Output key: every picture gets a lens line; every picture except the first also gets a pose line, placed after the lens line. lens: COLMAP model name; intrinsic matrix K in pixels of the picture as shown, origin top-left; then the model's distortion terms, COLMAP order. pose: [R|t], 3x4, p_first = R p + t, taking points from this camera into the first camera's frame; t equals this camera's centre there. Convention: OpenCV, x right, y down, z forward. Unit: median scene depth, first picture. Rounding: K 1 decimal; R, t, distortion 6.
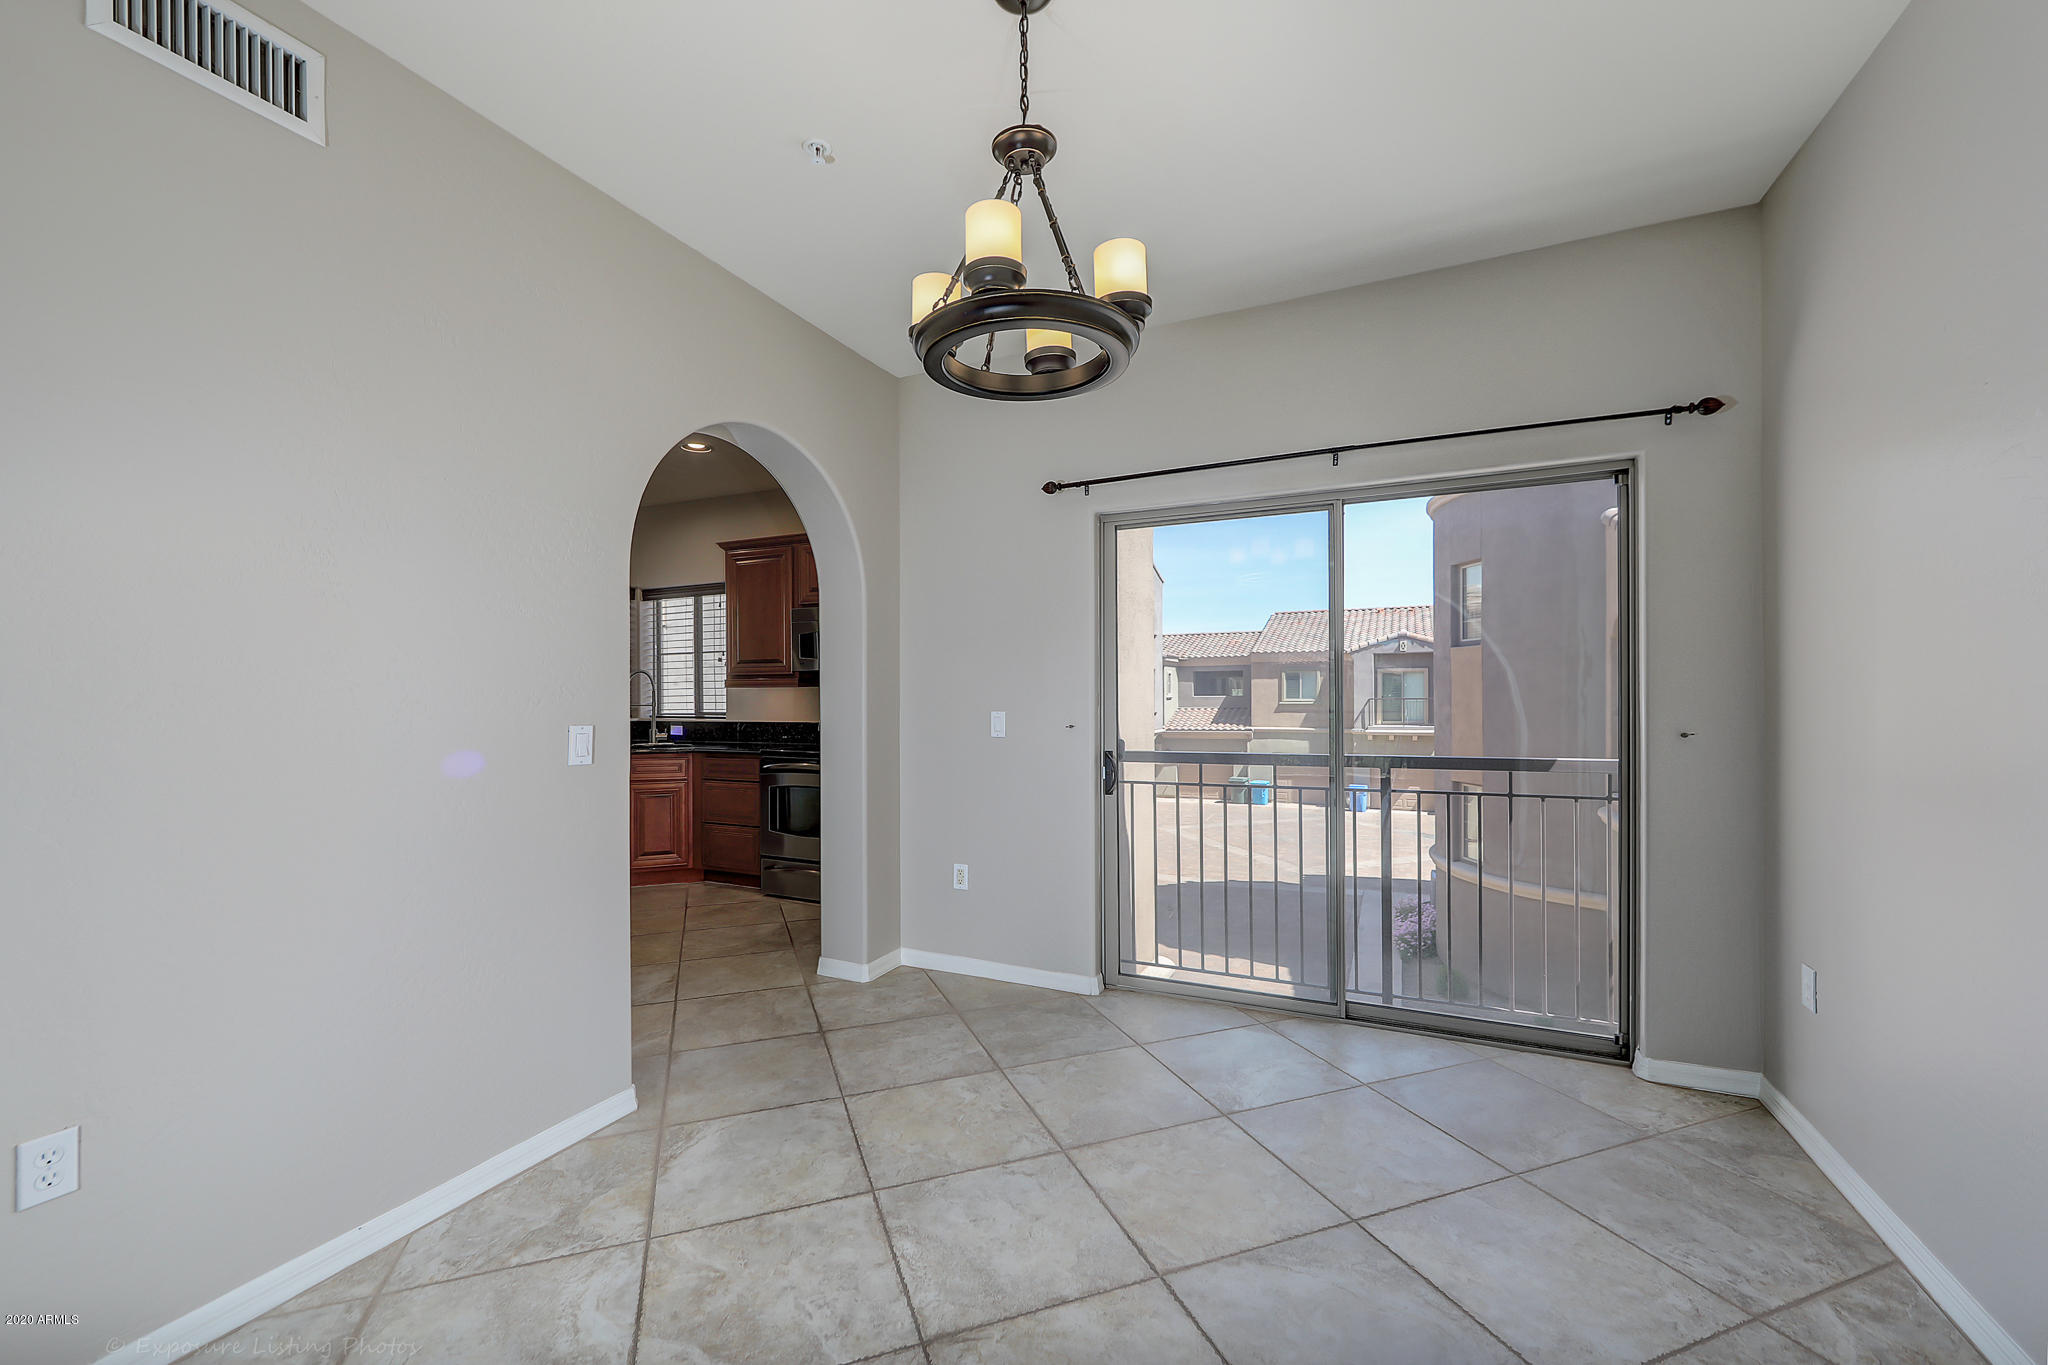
lens RADIAL K [[797.8, 0, 996.2], [0, 797.8, 697.1], [0, 0, 1]] dist [0.005052, -0.000124]
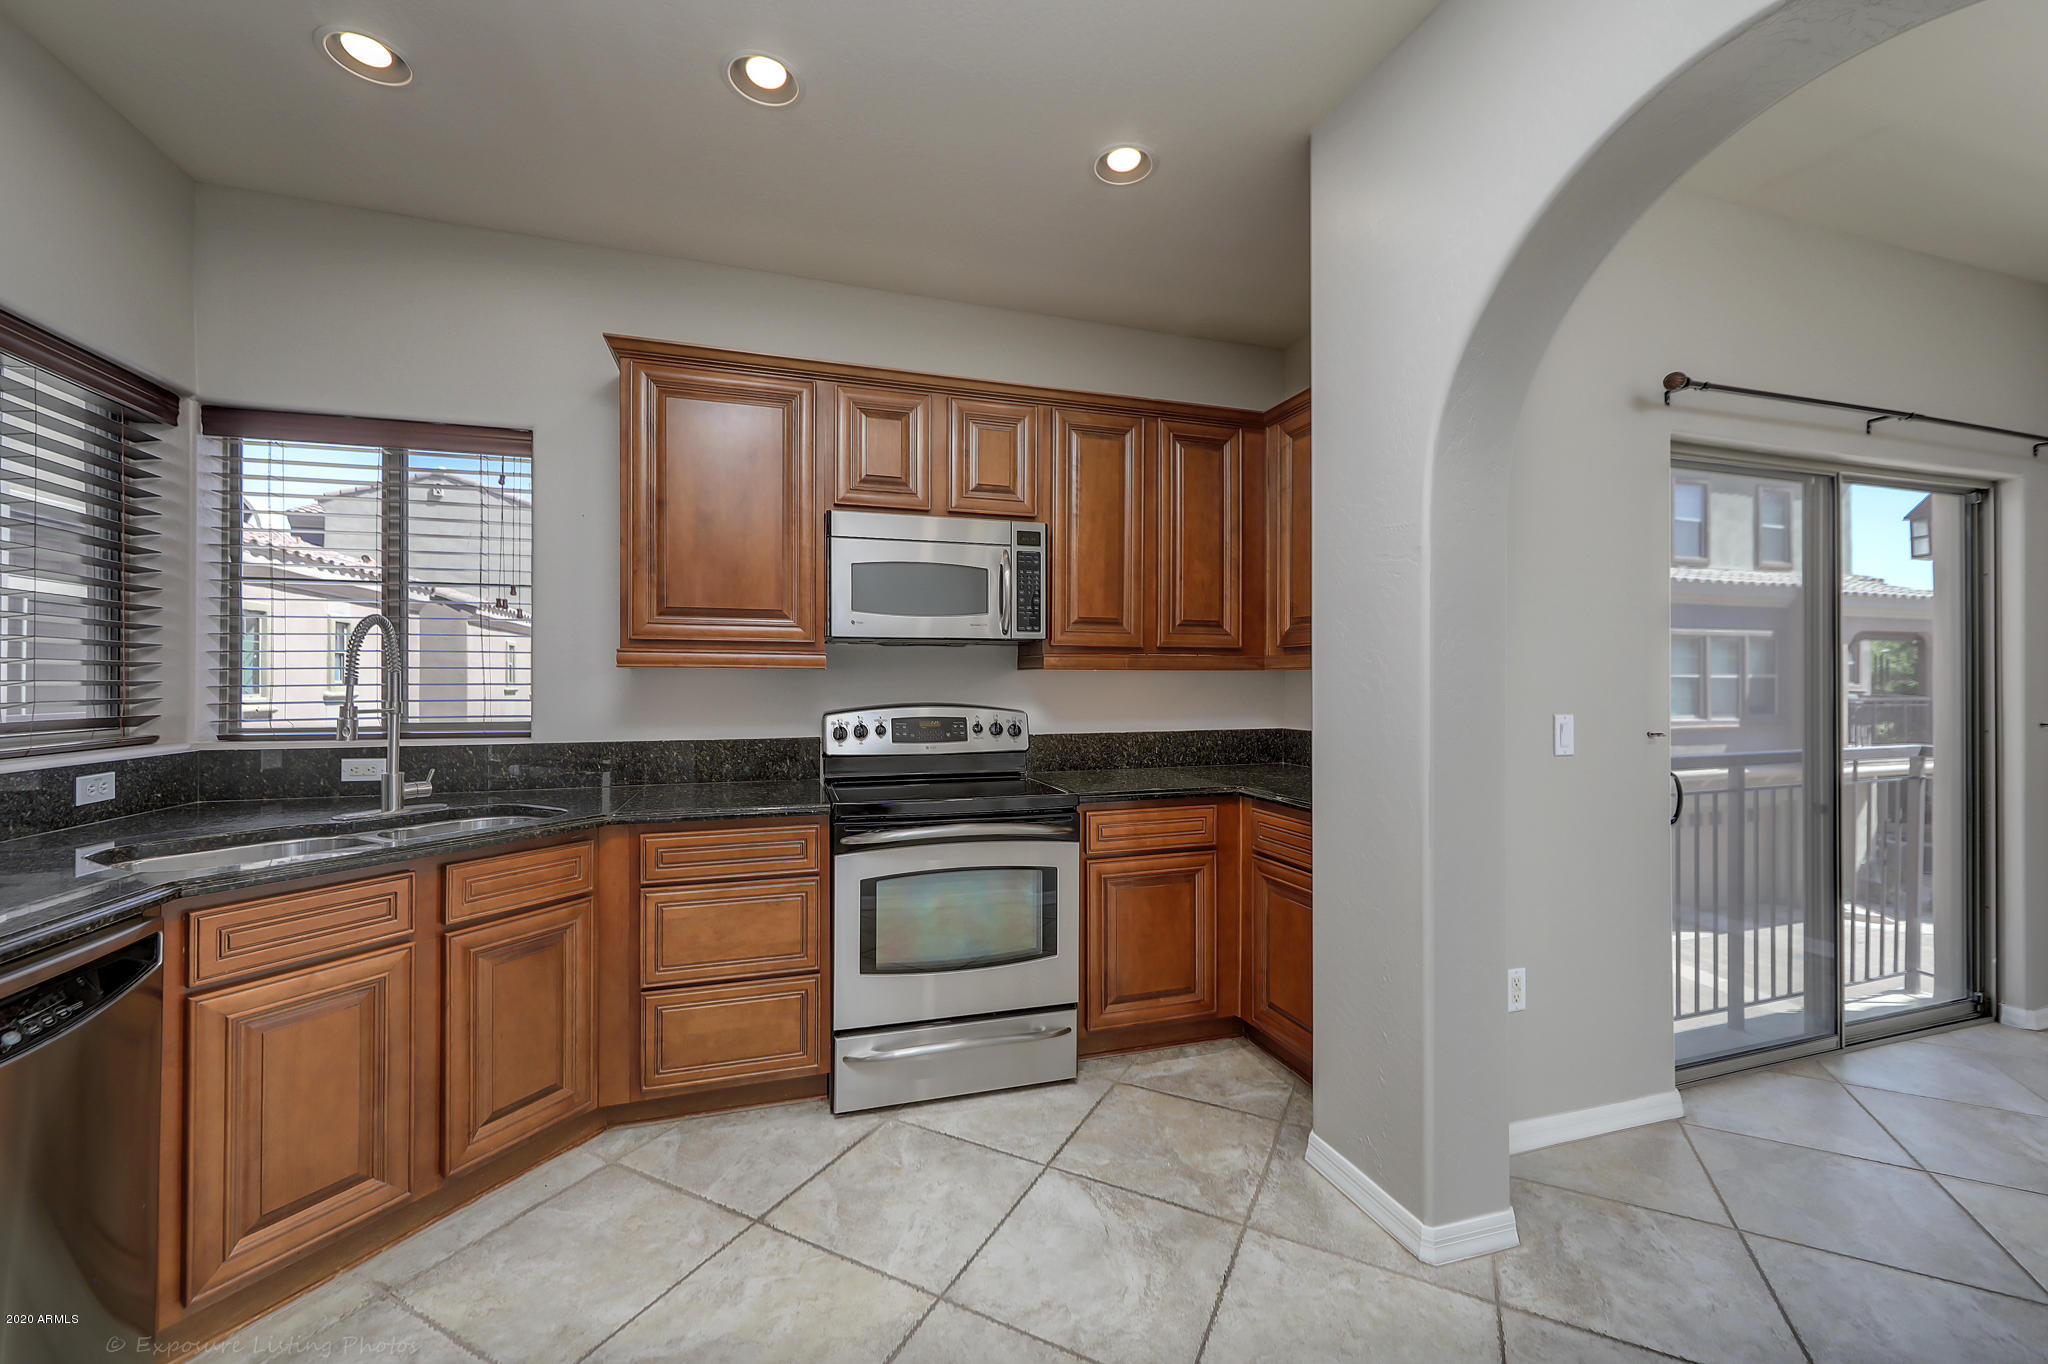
lens RADIAL K [[797.8, 0, 1032.0], [0, 797.8, 683.4], [0, 0, 1]] dist [0.005052, -0.000124]
pose [[0.731481, 0.008832, 0.681805, -0.436940], [-0.004146, 0.999955, -0.008505, 0.000016], [-0.681849, 0.003394, 0.731485, 0.483313]]
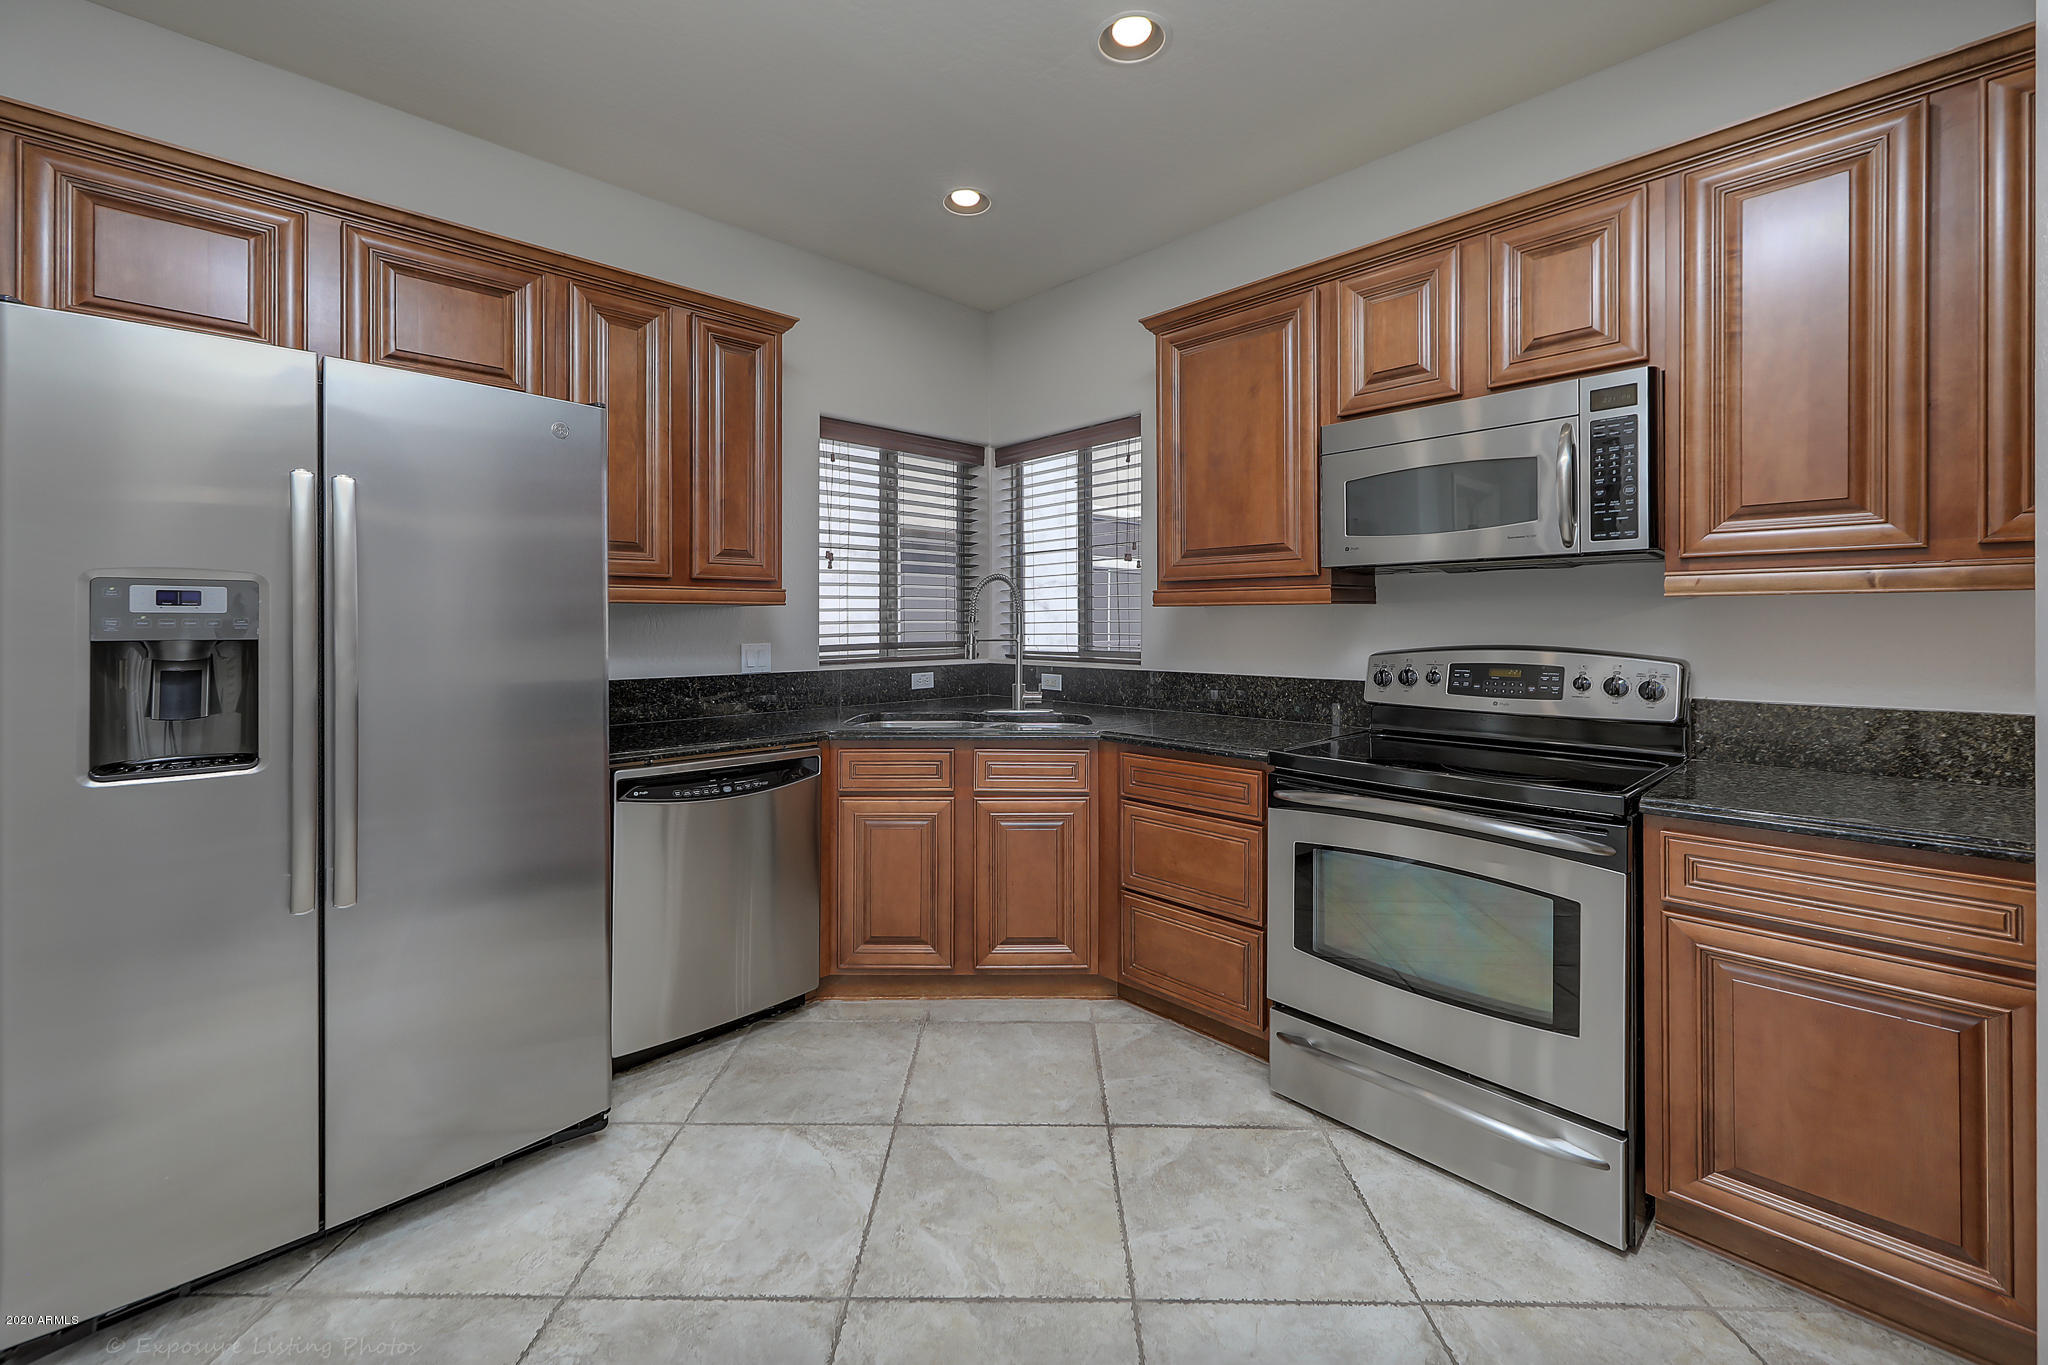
lens RADIAL K [[797.8, 0, 1037.1], [0, 797.8, 624.4], [0, 0, 1]] dist [0.005052, -0.000124]
pose [[0.944377, 0.007005, -0.328792, -0.225233], [-0.006503, 0.999975, 0.002627, -0.001173], [0.328802, -0.000343, 0.944399, 0.462883]]
